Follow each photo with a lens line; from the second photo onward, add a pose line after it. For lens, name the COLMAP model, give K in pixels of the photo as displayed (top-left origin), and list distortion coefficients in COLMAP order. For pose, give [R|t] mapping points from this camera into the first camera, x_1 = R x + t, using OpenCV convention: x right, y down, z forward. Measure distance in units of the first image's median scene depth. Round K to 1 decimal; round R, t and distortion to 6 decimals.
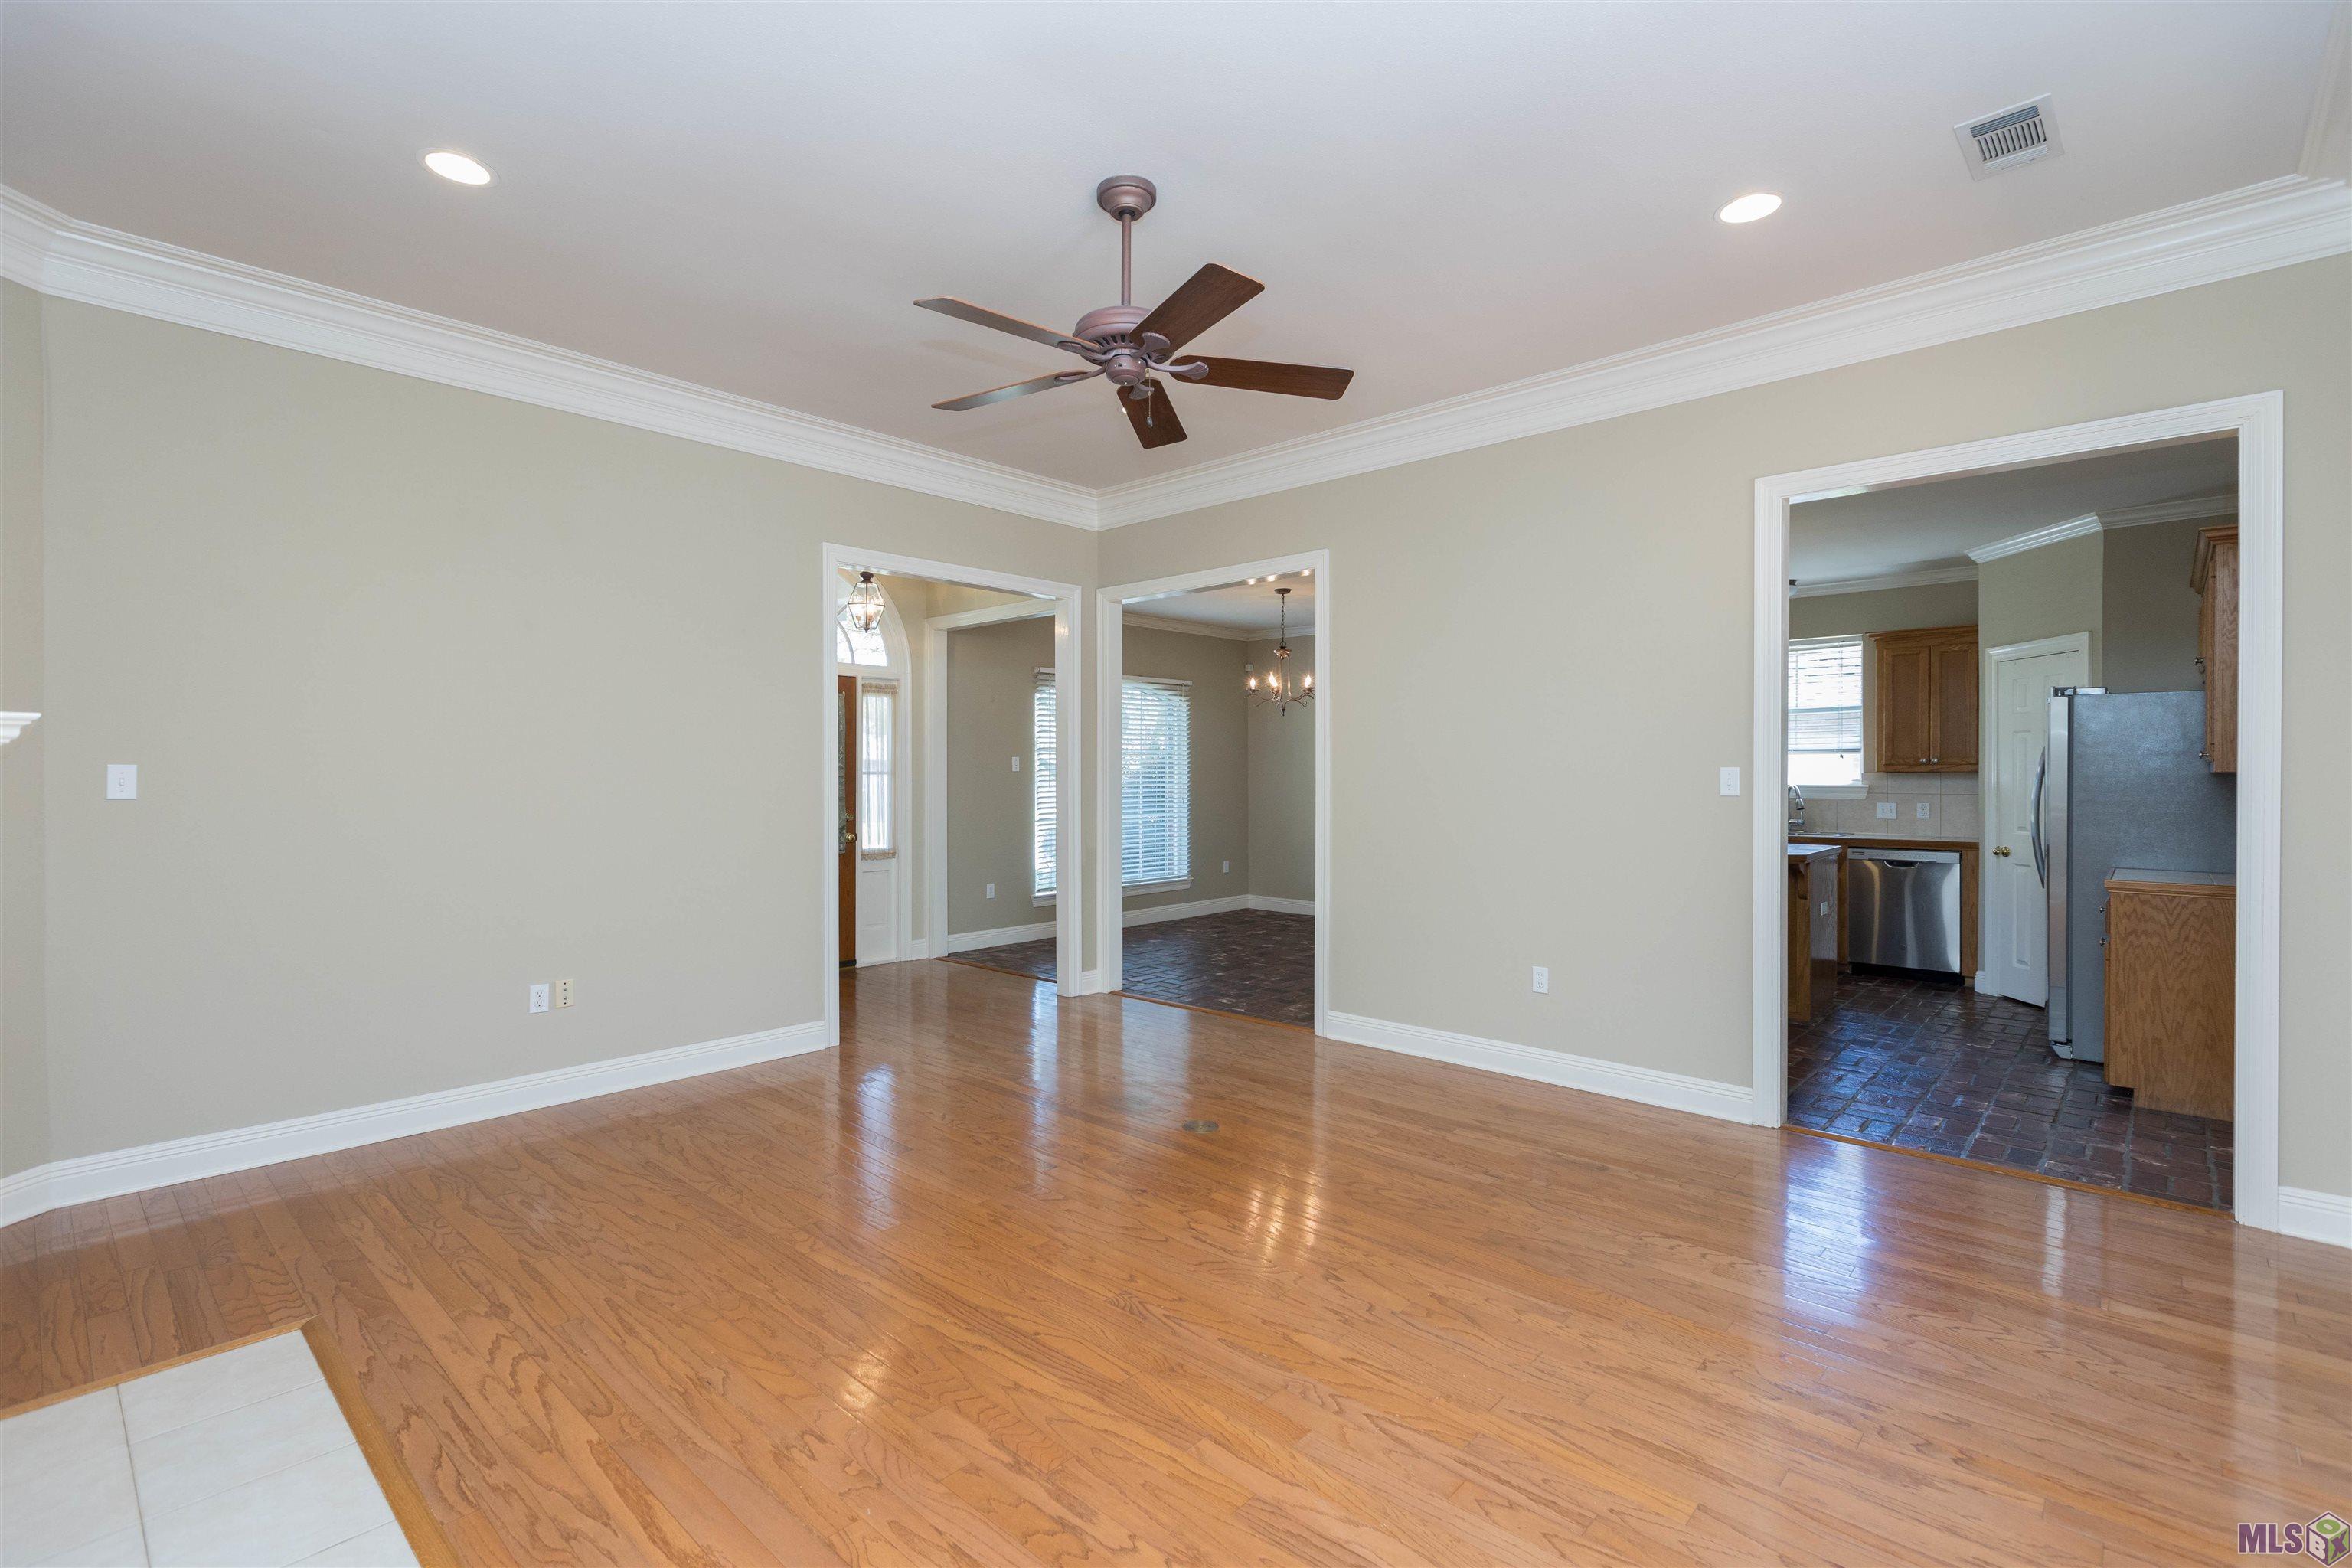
lens RADIAL K [[1063.2, 0, 1173.1], [0, 1063.2, 783.4], [0, 0, 1]] dist [0.001099, 0.000062]
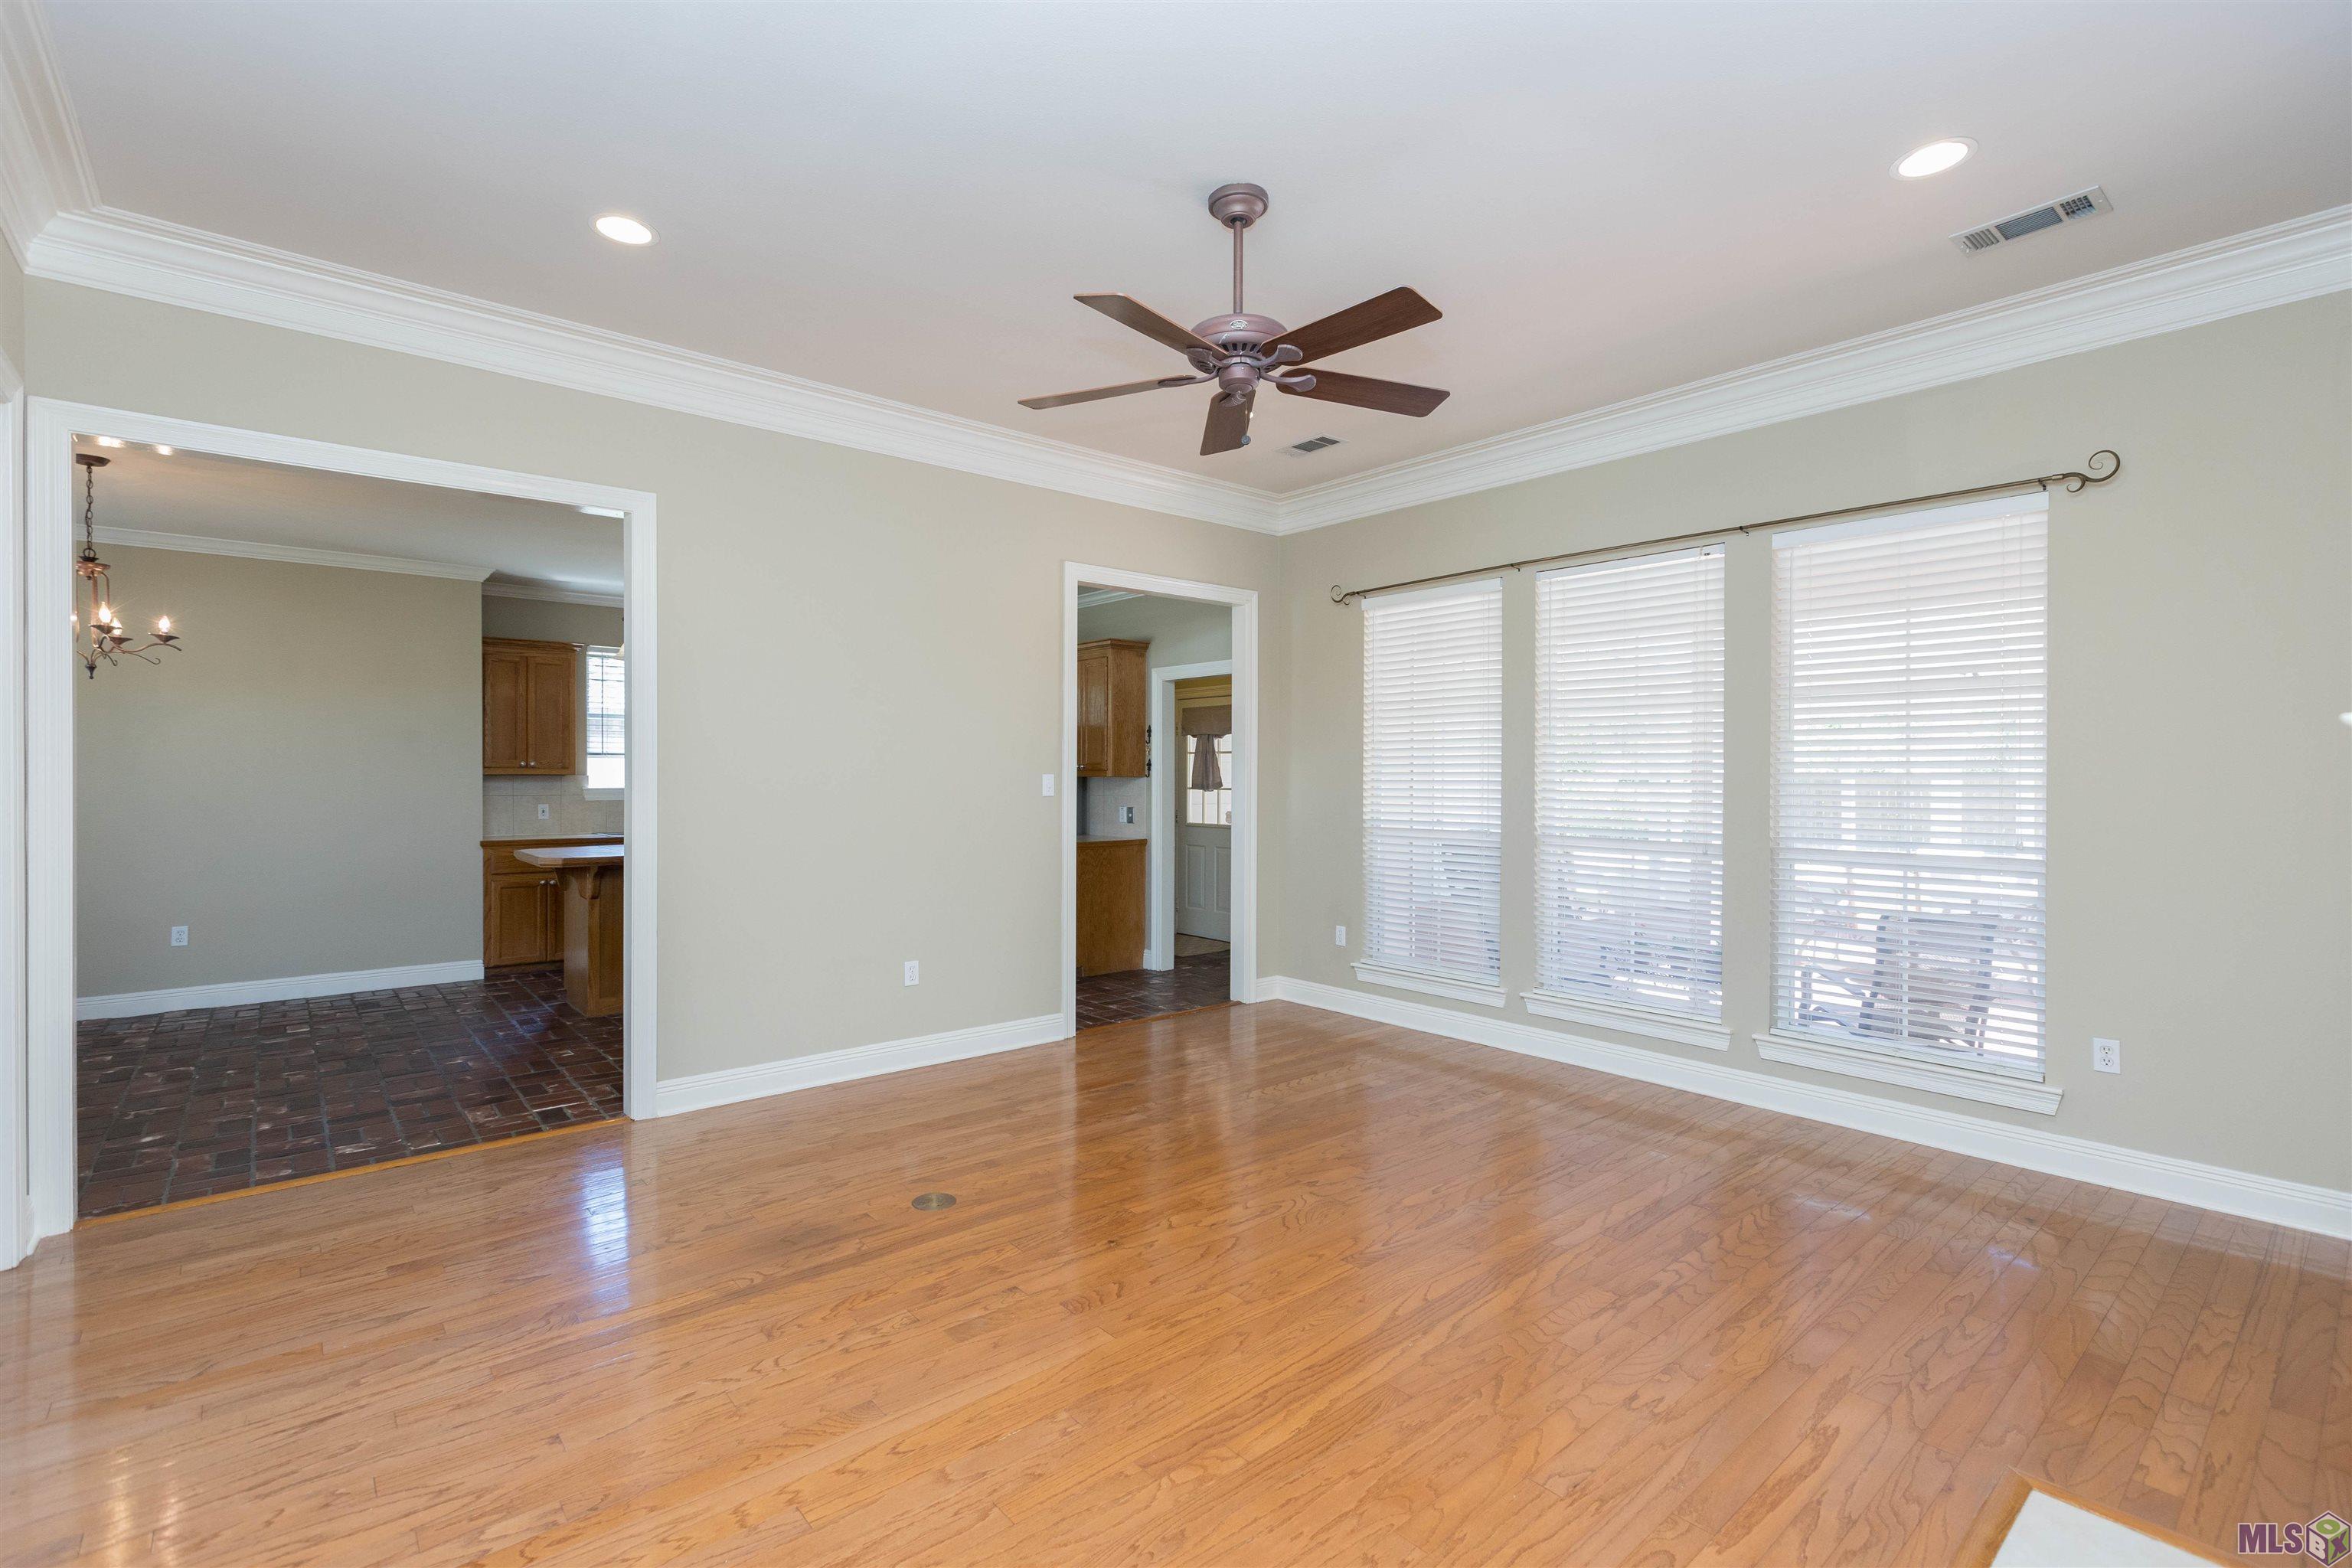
lens RADIAL K [[1063.2, 0, 1173.1], [0, 1063.2, 783.4], [0, 0, 1]] dist [0.001099, 0.000062]
pose [[0.117374, -0.006509, 0.993067, -0.791599], [0.006279, 0.999963, 0.005812, -0.009313], [-0.993068, 0.005553, 0.117410, 0.725716]]
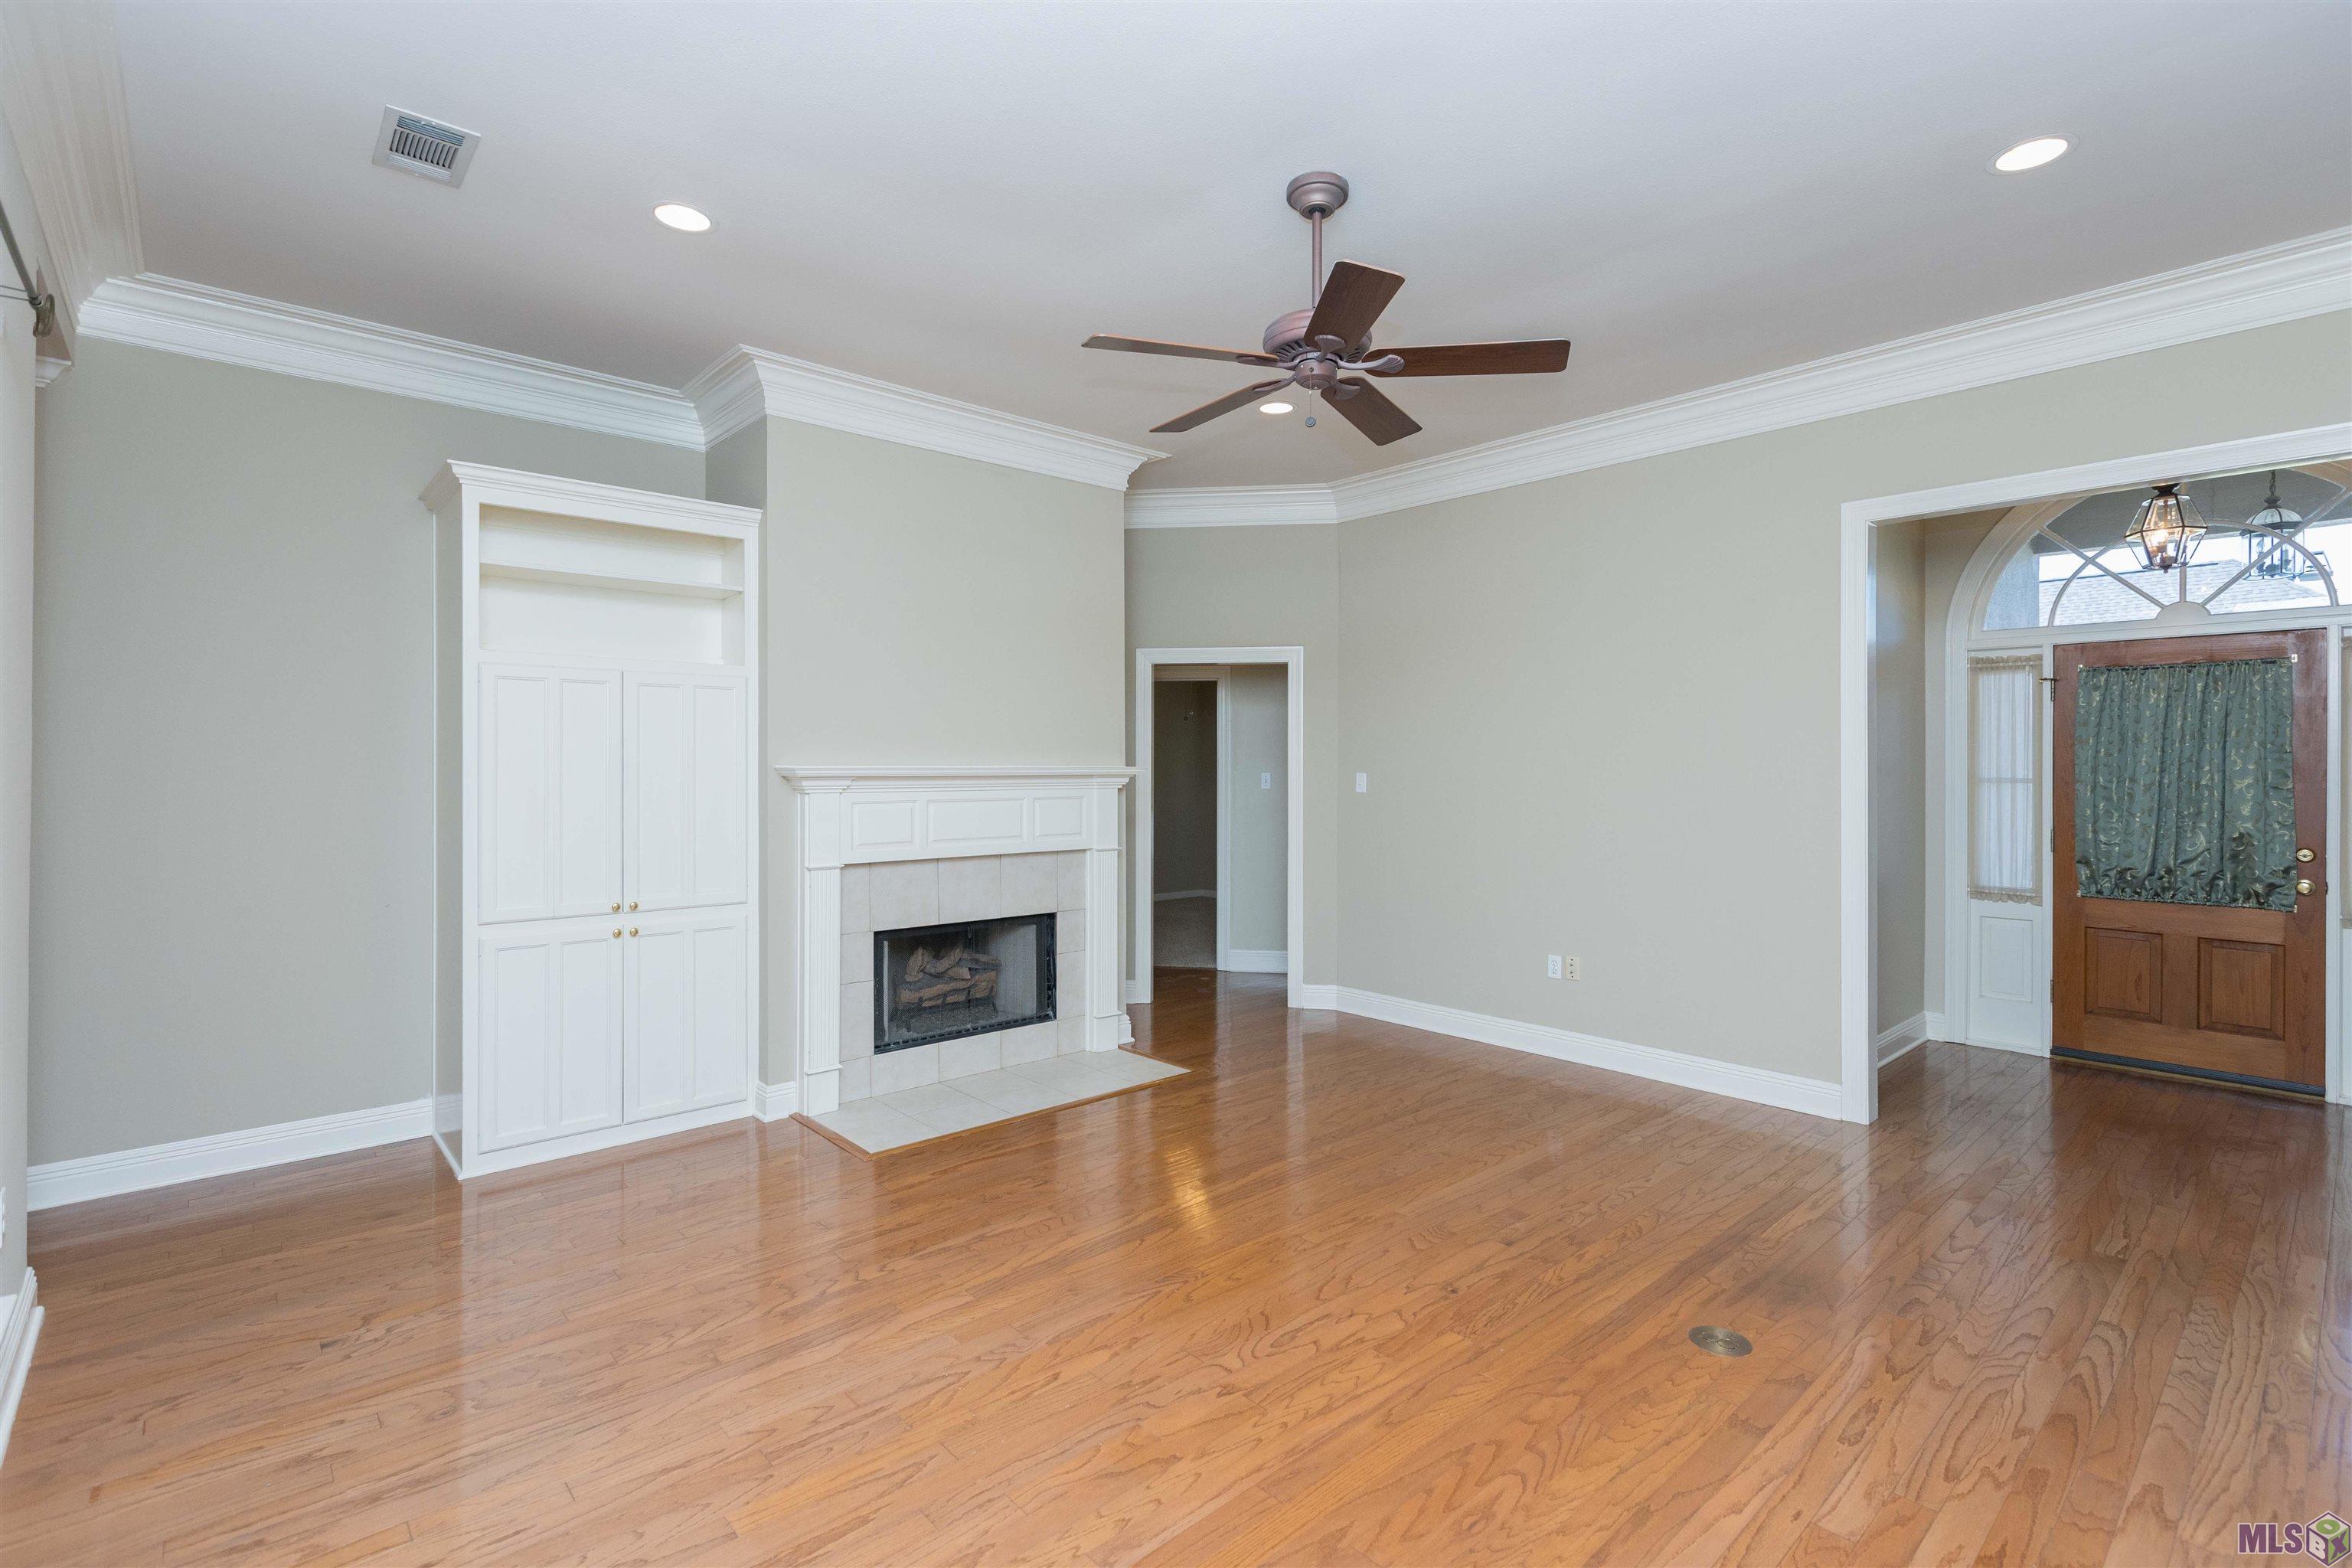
lens RADIAL K [[1083.2, 0, 1169.9], [0, 1083.2, 763.6], [0, 0, 1]] dist [0.001939, 0.000262]
pose [[-0.100108, -0.003157, -0.994972, 0.726605], [-0.010084, 0.999947, -0.002159, -0.023224], [0.994925, 0.009818, -0.100135, 0.742385]]
